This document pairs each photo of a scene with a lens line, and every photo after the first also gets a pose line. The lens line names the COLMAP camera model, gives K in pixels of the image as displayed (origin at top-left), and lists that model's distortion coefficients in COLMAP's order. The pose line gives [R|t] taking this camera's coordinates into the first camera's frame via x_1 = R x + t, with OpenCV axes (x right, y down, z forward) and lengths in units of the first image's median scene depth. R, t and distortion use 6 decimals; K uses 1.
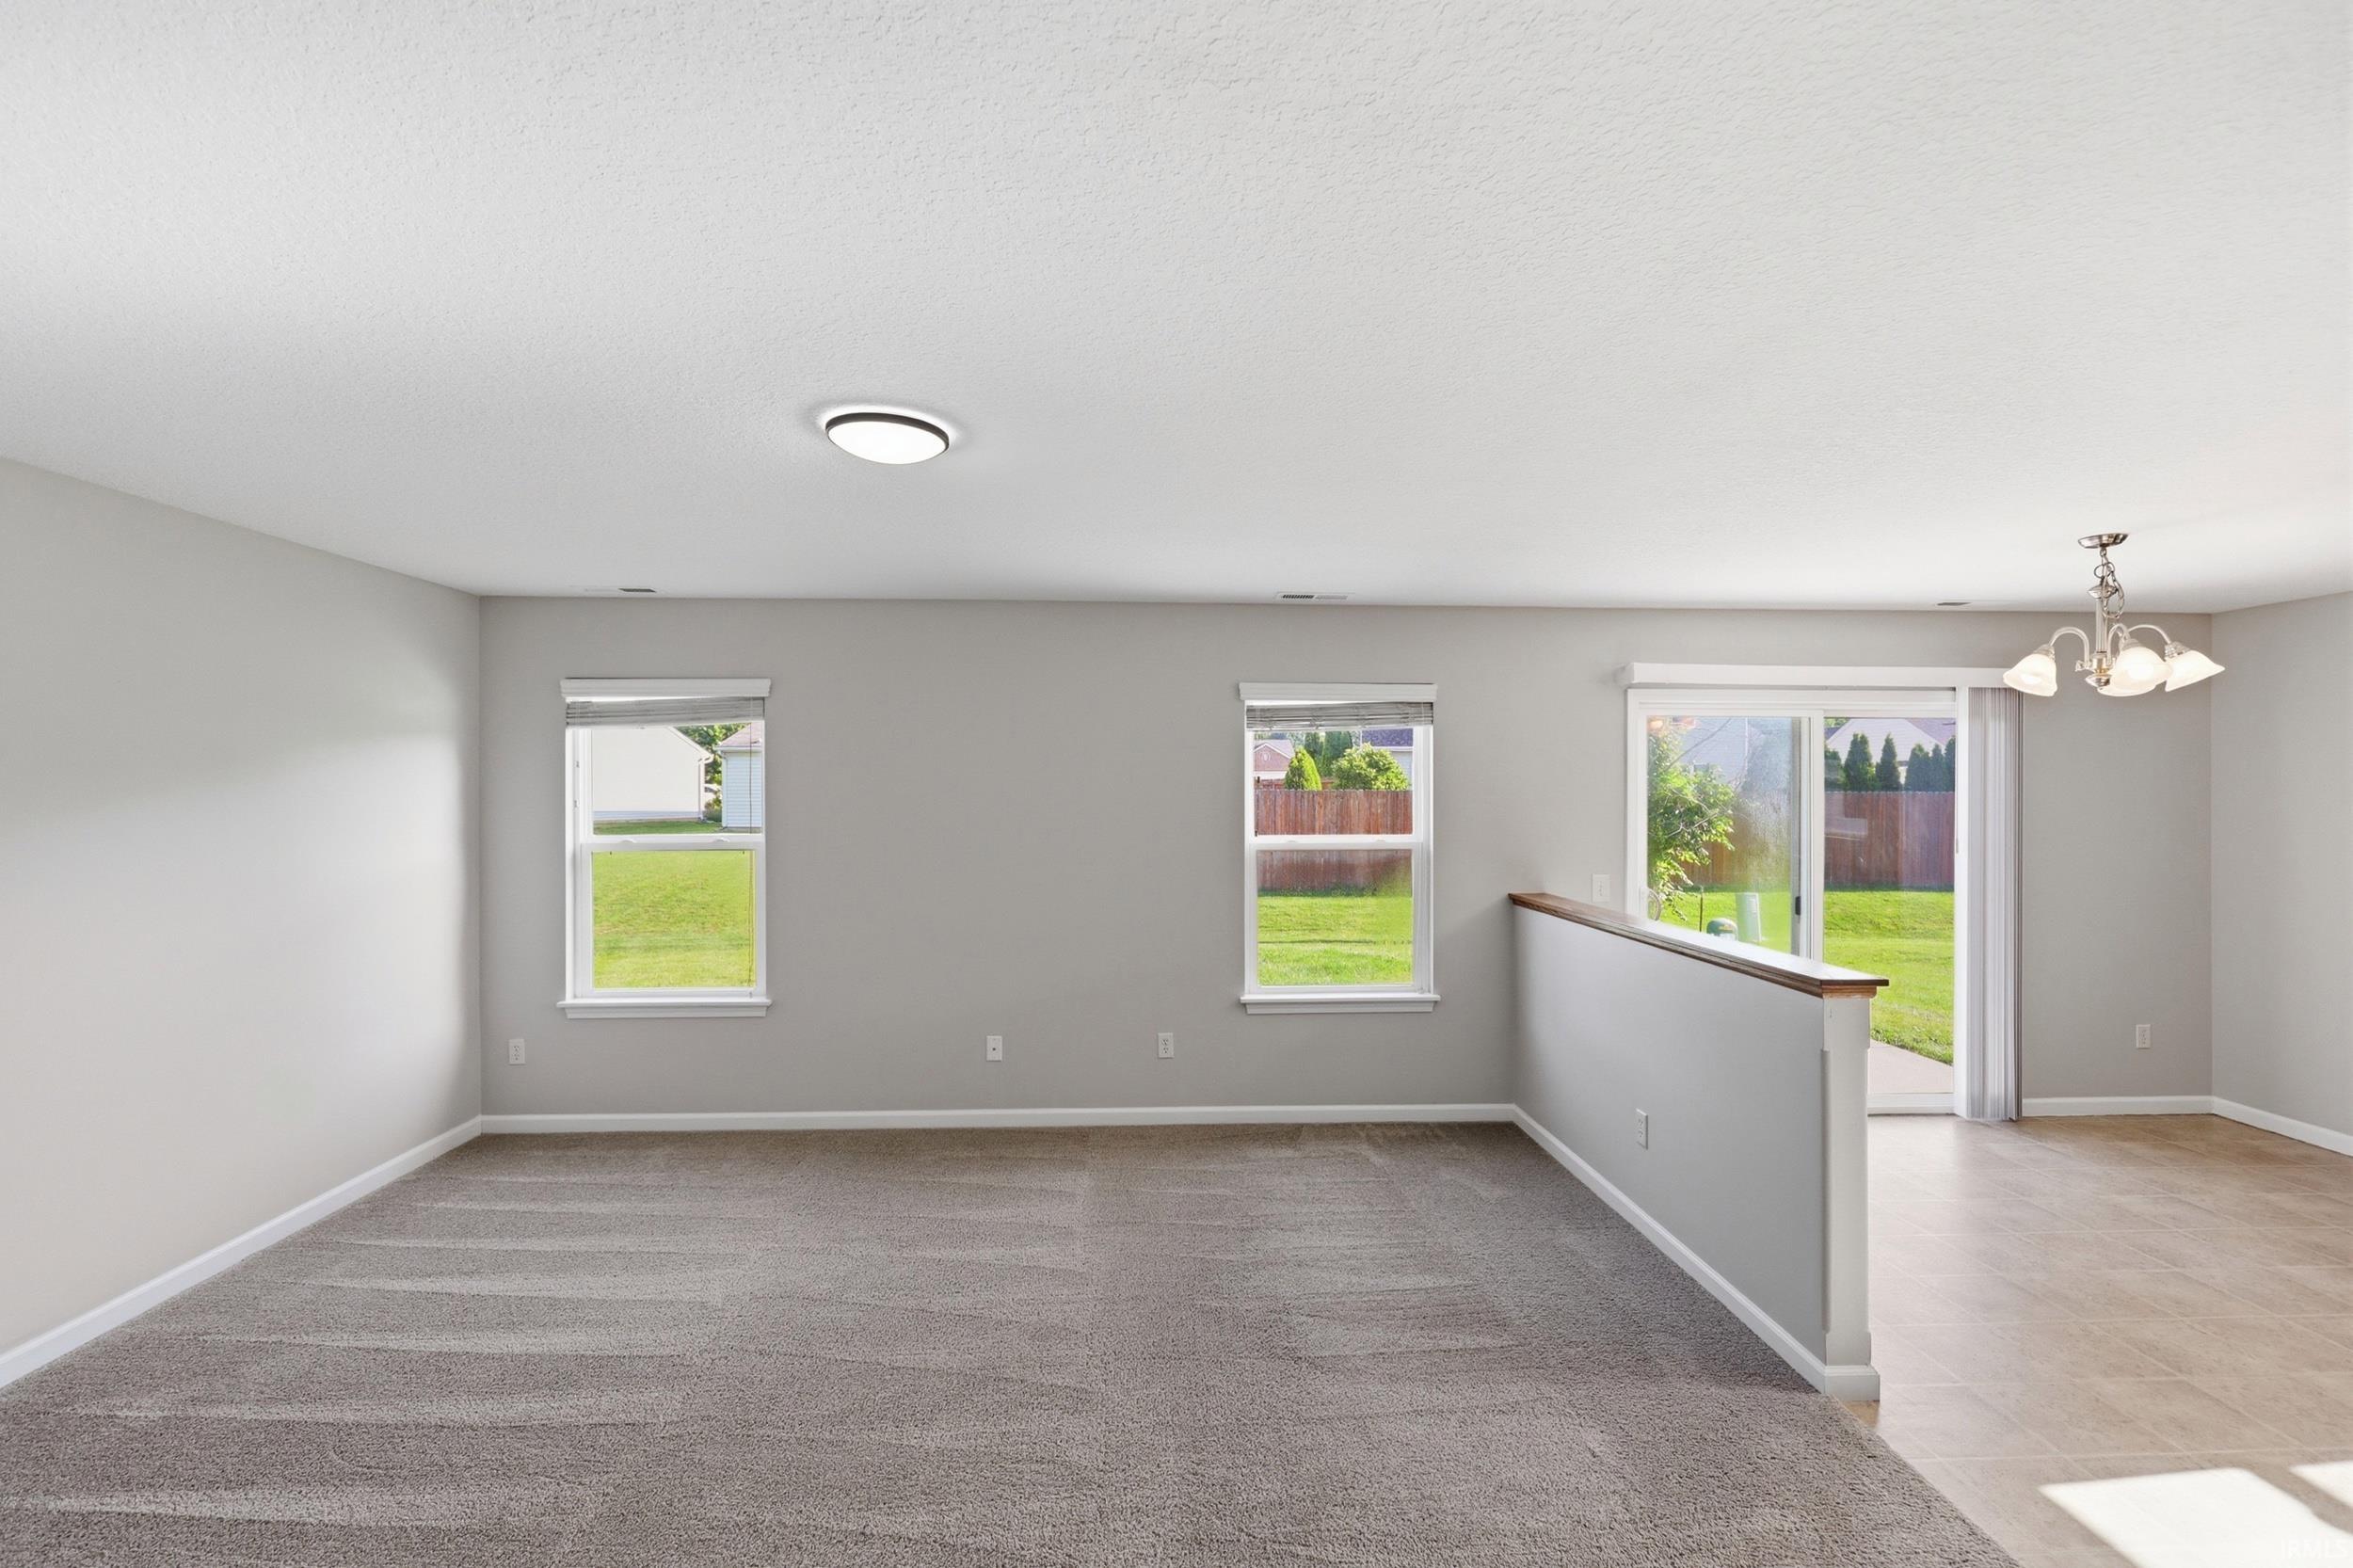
lens RADIAL K [[1071.3, 0, 1181.5], [0, 1071.3, 777.8], [0, 0, 1]] dist [-0.000497, -0.000214]
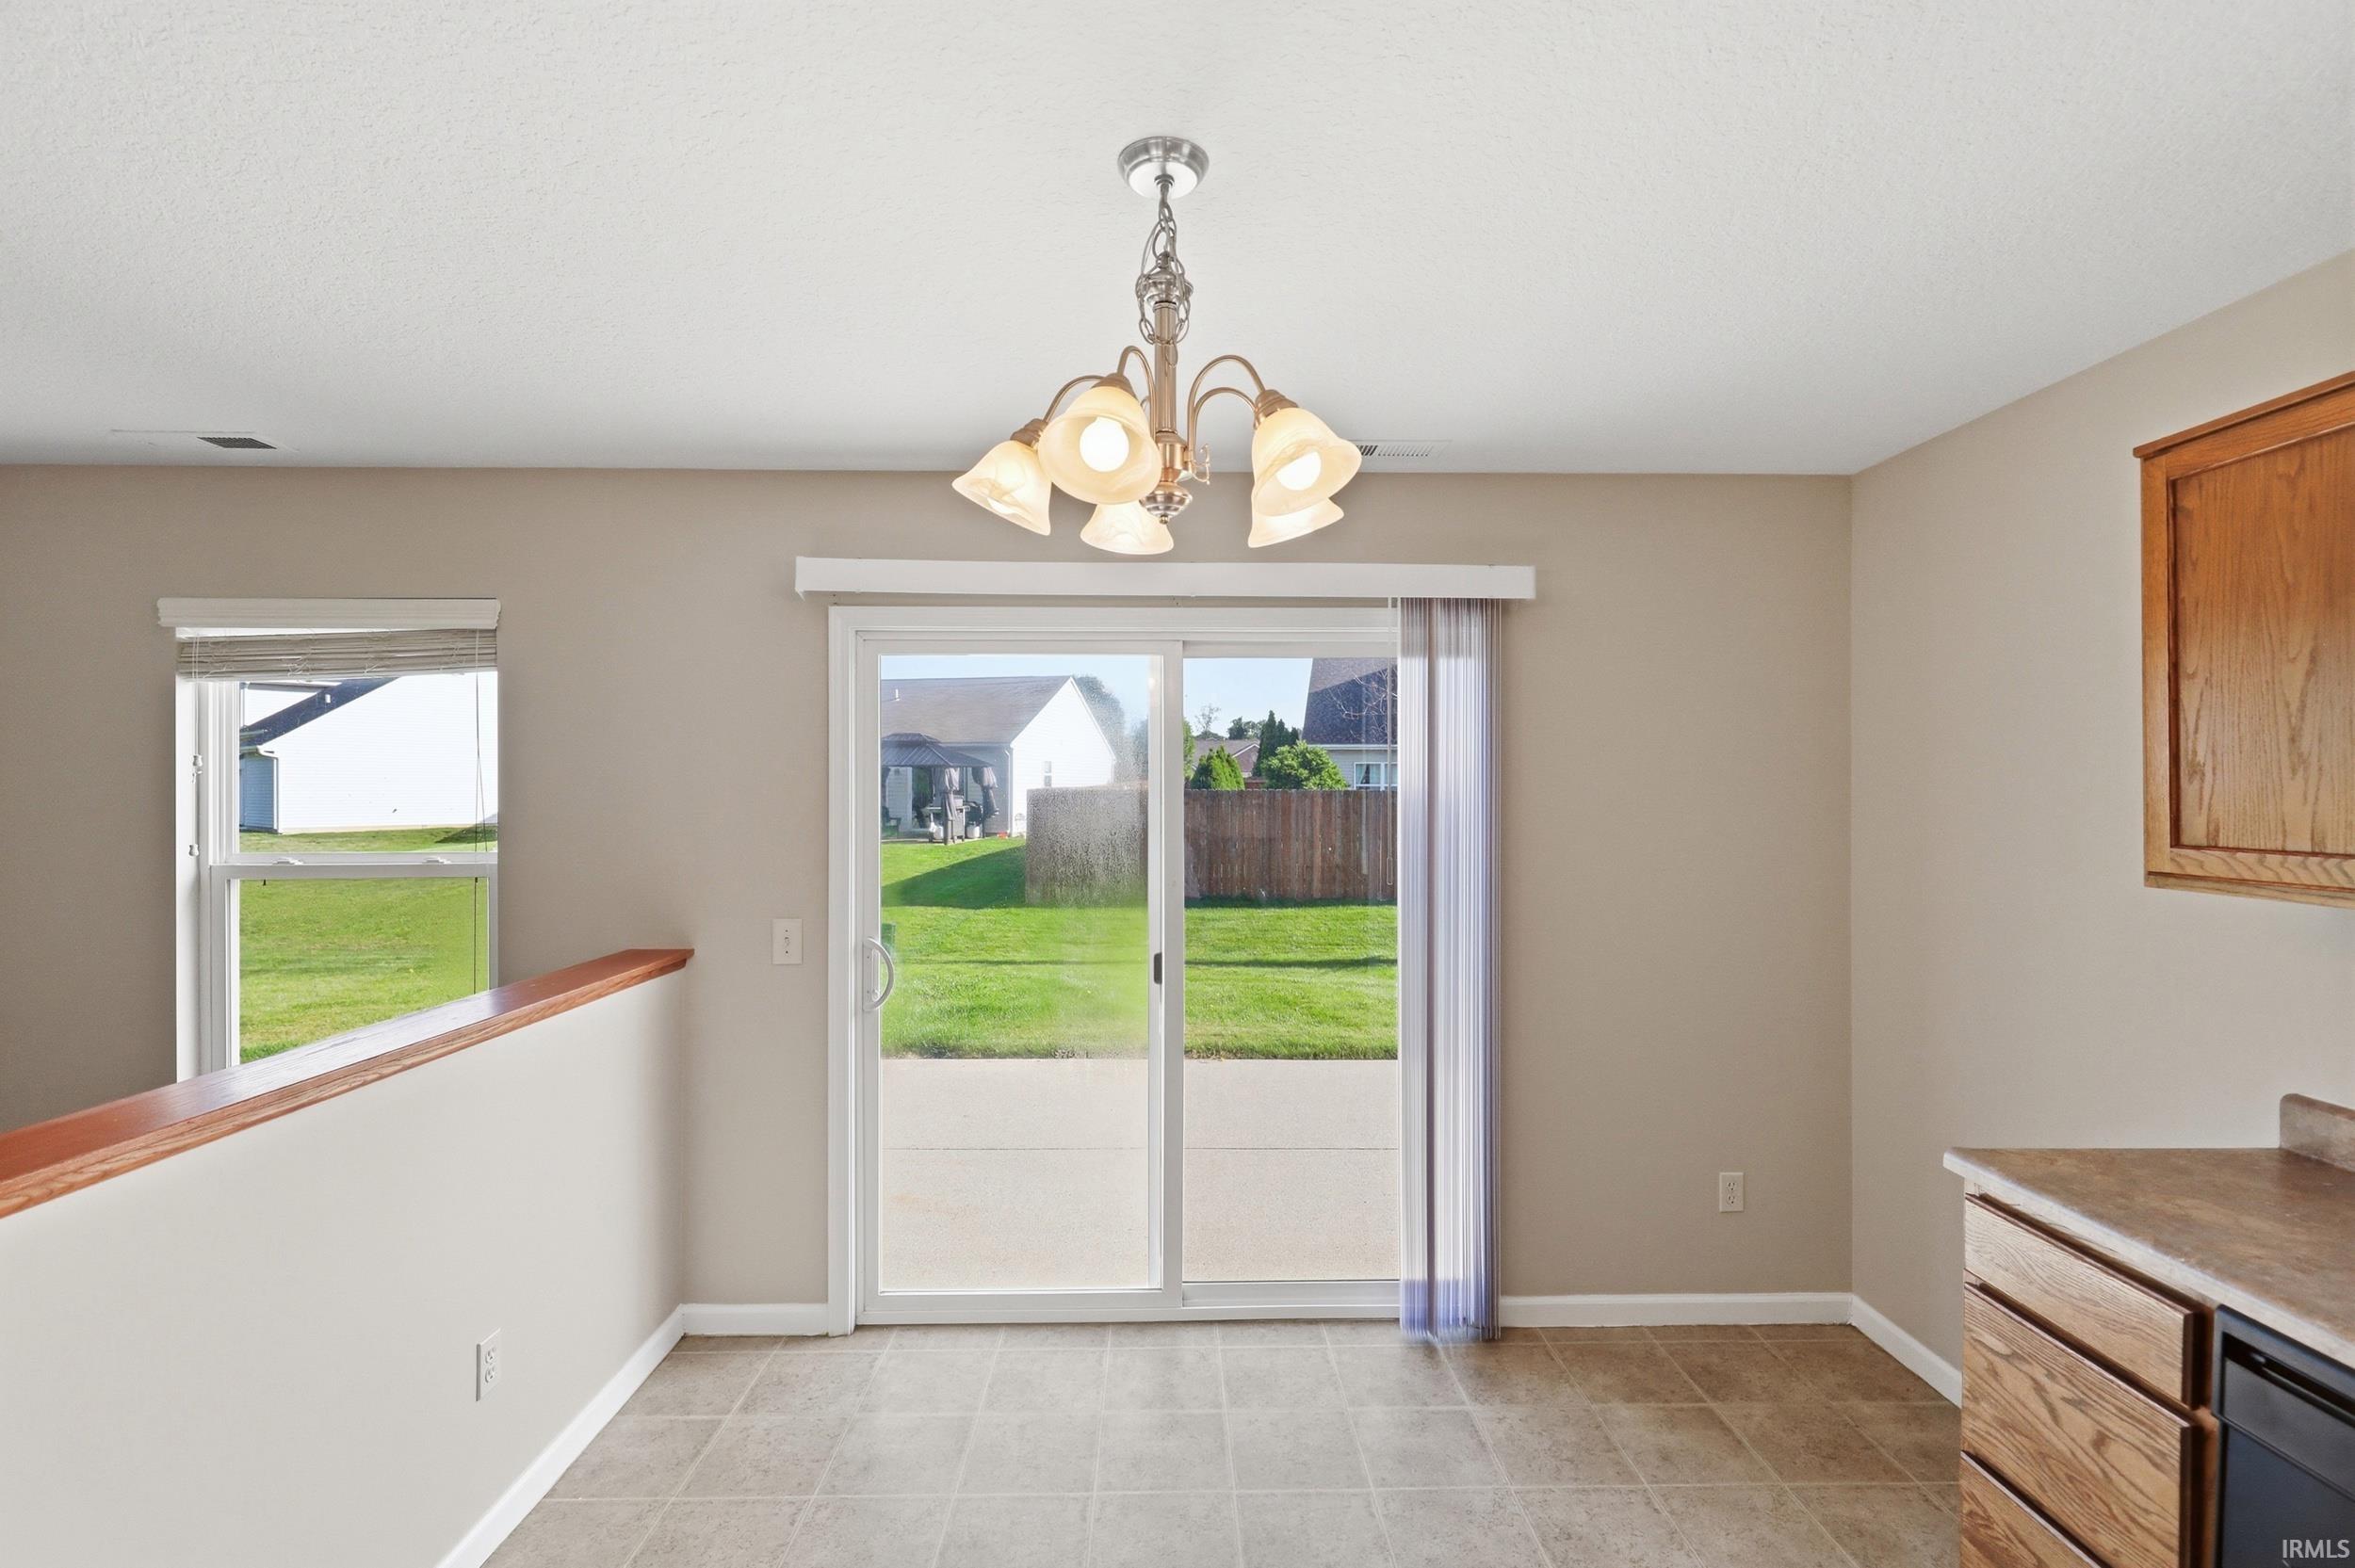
lens RADIAL K [[1083.1, 0, 1184.7], [0, 1083.1, 780.2], [0, 0, 1]] dist [0.001415, -0.000284]
pose [[0.999768, -0.003671, -0.021220, 0.618069], [0.003647, 0.999993, -0.001155, 0.014520], [0.021224, 0.001078, 0.999774, 0.400703]]
